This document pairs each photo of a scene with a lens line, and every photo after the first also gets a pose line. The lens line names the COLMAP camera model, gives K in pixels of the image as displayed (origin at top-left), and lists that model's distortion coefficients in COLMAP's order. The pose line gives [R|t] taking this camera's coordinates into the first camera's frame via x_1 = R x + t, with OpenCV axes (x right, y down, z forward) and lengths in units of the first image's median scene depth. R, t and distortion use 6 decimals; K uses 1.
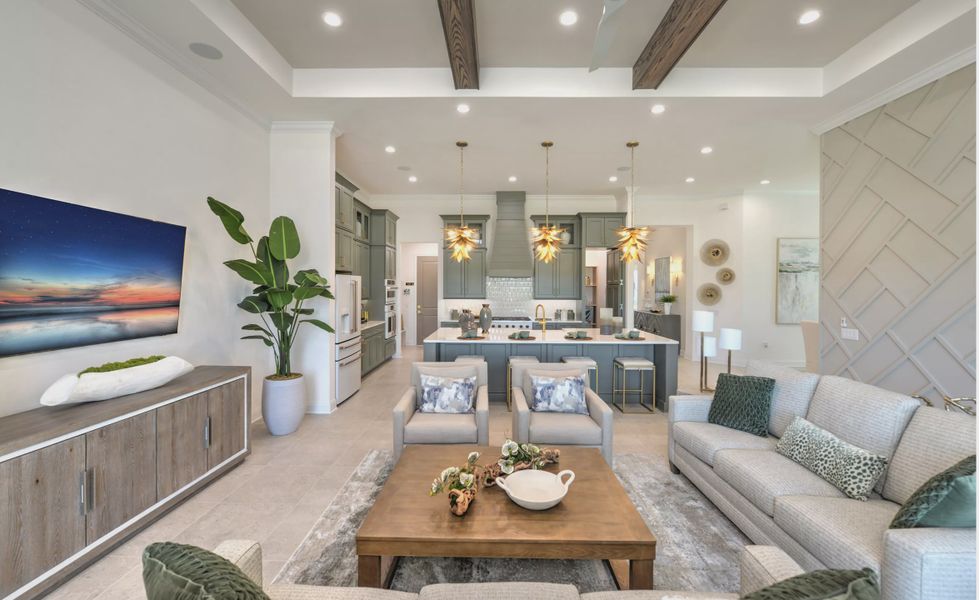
lens RADIAL K [[392.8, 0, 491.4], [0, 392.8, 284.3], [0, 0, 1]] dist [-0.018607, -0.000152]
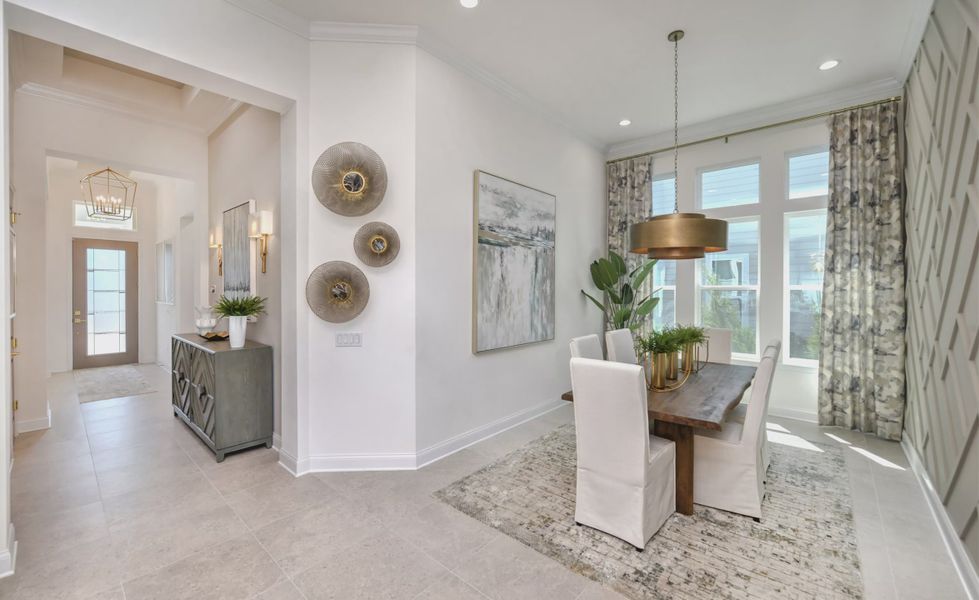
lens RADIAL K [[392.8, 0, 484.2], [0, 392.8, 290.2], [0, 0, 1]] dist [-0.018607, -0.000152]
pose [[0.657021, -0.007440, 0.753835, 0.402519], [-0.001588, 0.999935, 0.011252, 0.021123], [-0.753870, -0.008590, 0.656967, 0.709867]]
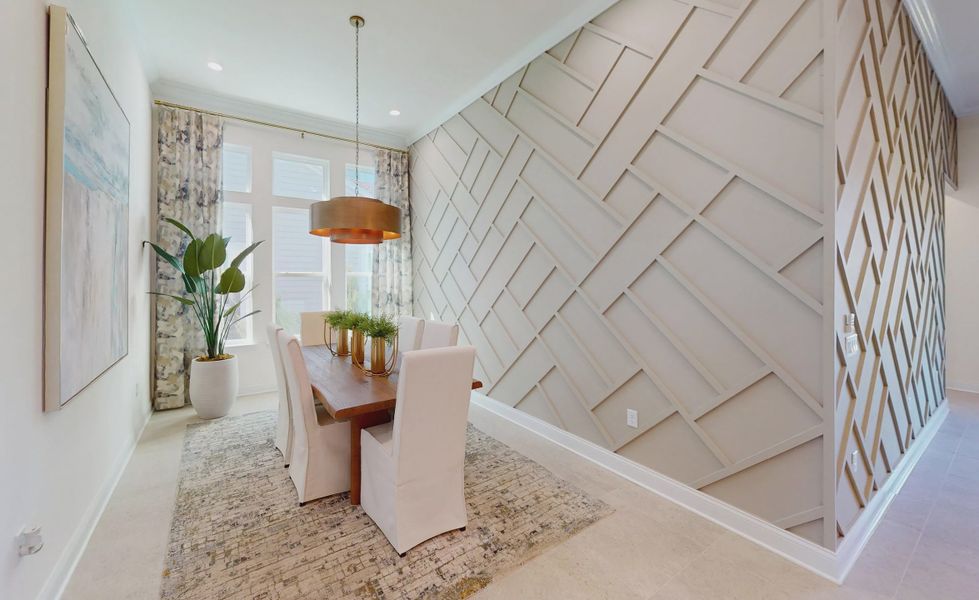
lens RADIAL K [[365.5, 0, 449.7], [0, 365.5, 275.0], [0, 0, 1]] dist [0.000074, -0.000044]
pose [[-0.553306, 0.004837, 0.832964, 0.473010], [-0.005588, 0.999939, -0.009519, 0.030798], [-0.832960, -0.009921, -0.553245, 0.976144]]
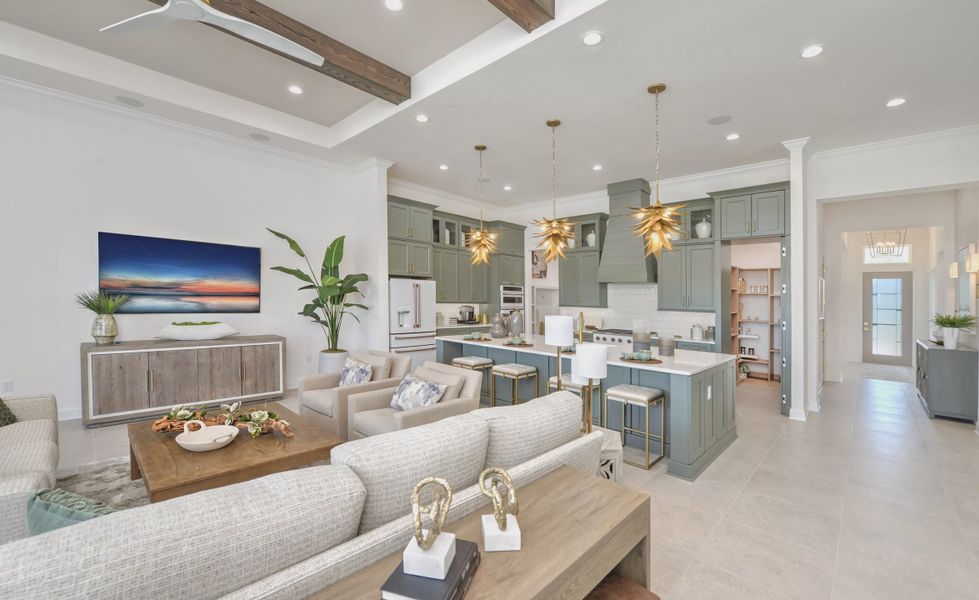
lens RADIAL K [[392.8, 0, 496.1], [0, 392.8, 298.0], [0, 0, 1]] dist [-0.018607, -0.000152]
pose [[0.724436, 0.013958, -0.689201, 0.448292], [-0.016728, 0.999857, 0.002666, 0.017575], [0.689139, 0.009598, 0.724565, 0.206562]]
